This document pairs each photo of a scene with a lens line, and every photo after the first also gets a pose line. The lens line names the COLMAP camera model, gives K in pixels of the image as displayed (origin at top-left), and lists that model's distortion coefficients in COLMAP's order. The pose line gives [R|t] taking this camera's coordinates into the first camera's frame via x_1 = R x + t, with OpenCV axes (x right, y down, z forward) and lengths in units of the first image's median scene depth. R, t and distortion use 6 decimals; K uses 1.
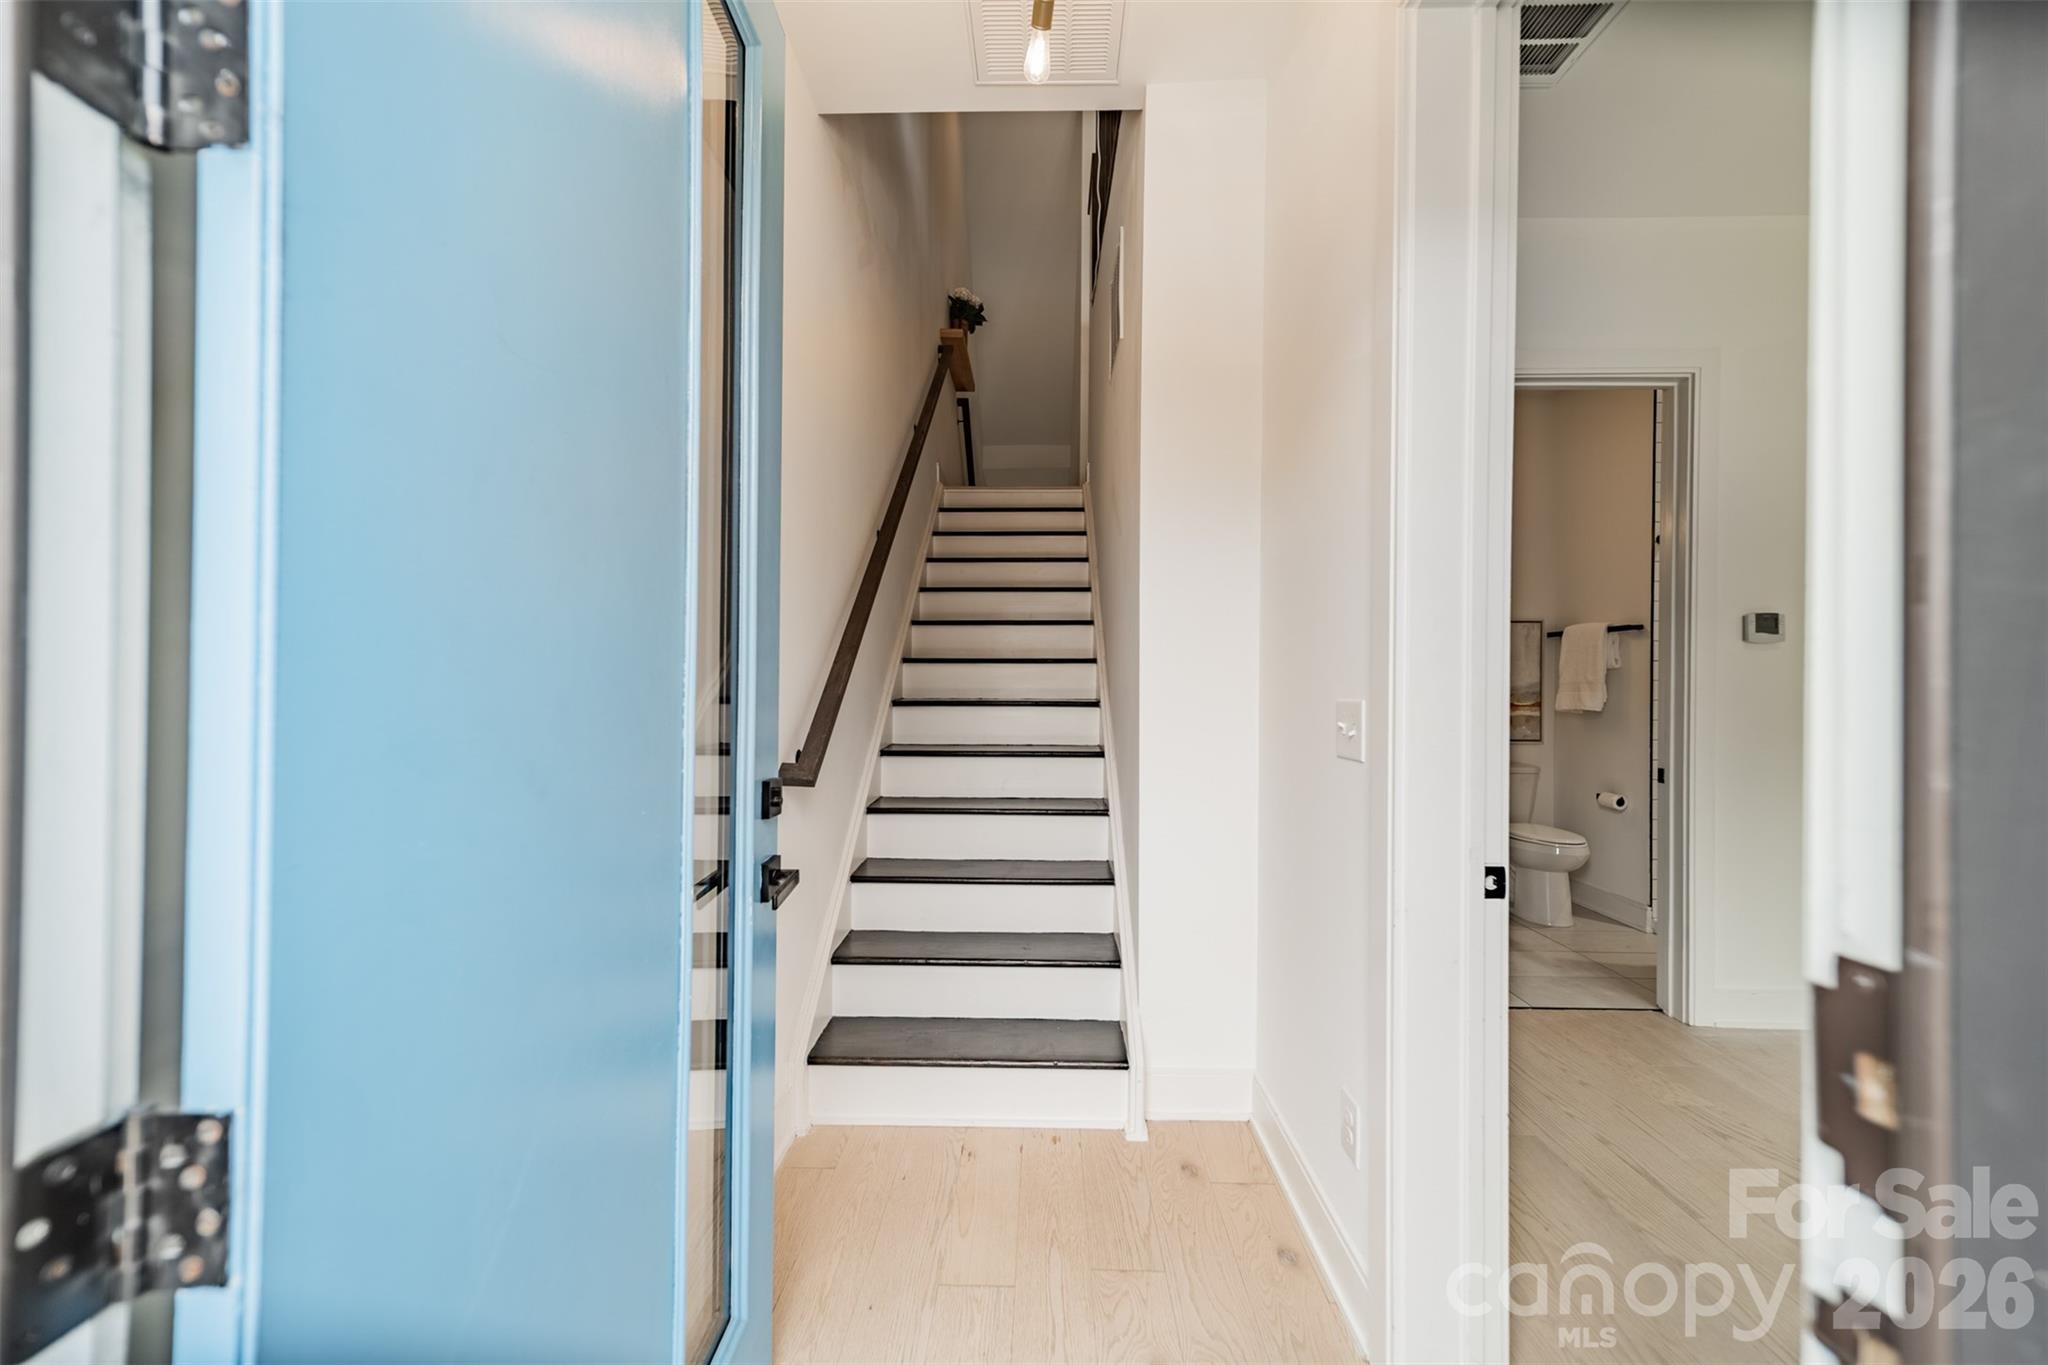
lens RADIAL K [[717.4, 0, 1027.3], [0, 717.4, 676.7], [0, 0, 1]] dist [0.002323, 0.000413]
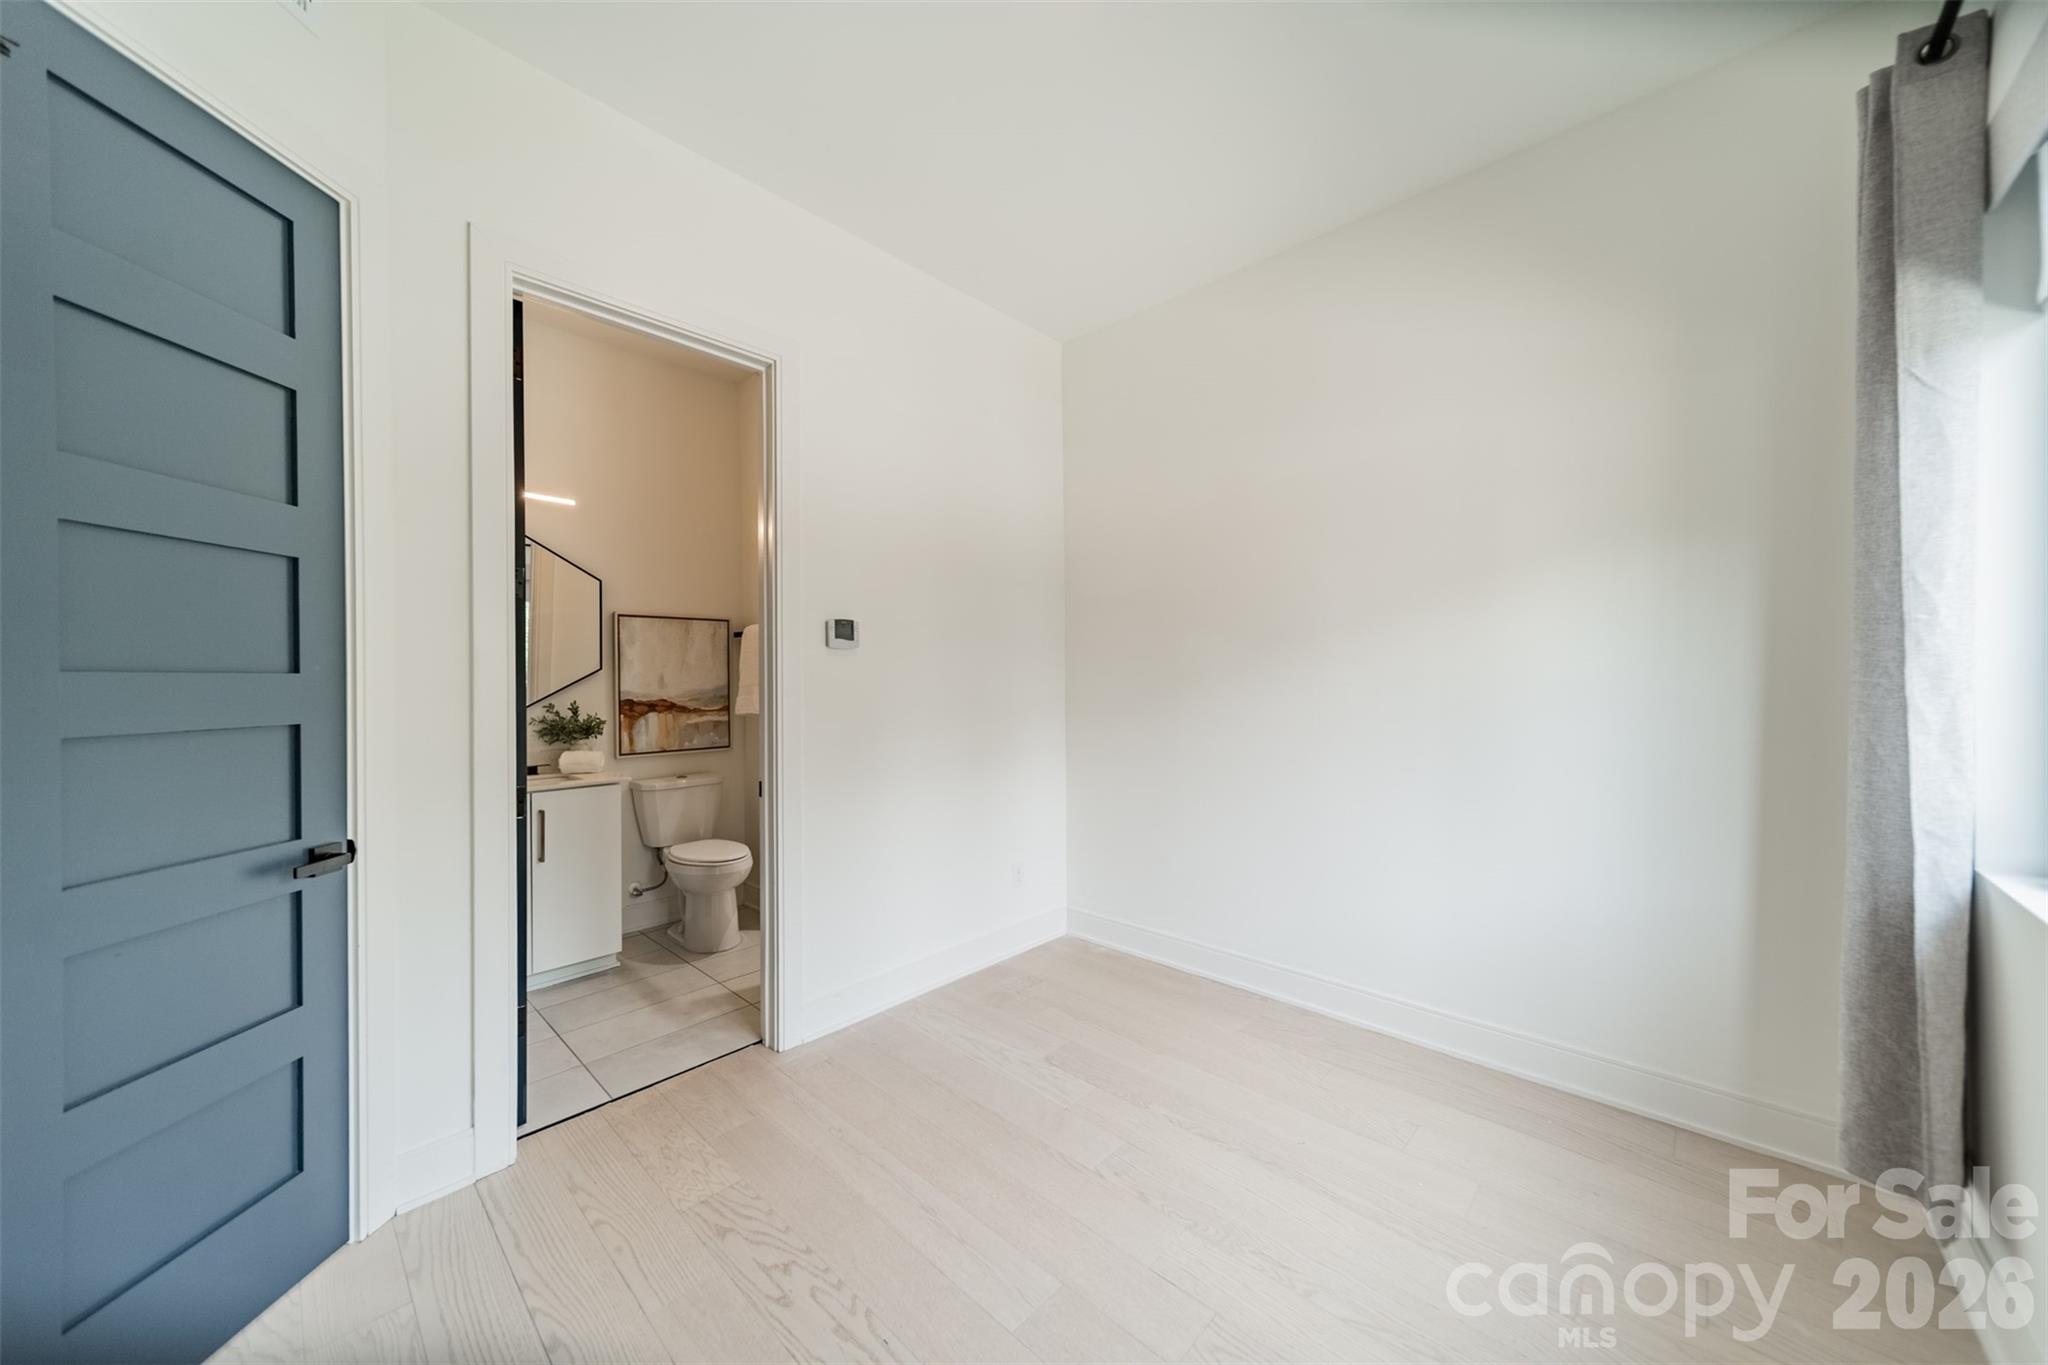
lens RADIAL K [[717.4, 0, 1021.9], [0, 717.4, 676.2], [0, 0, 1]] dist [0.002323, 0.000413]
pose [[0.672082, -0.015942, 0.740305, 0.427848], [0.010012, 0.999872, 0.012443, -0.017767], [-0.740409, -0.000950, 0.672156, 0.124904]]
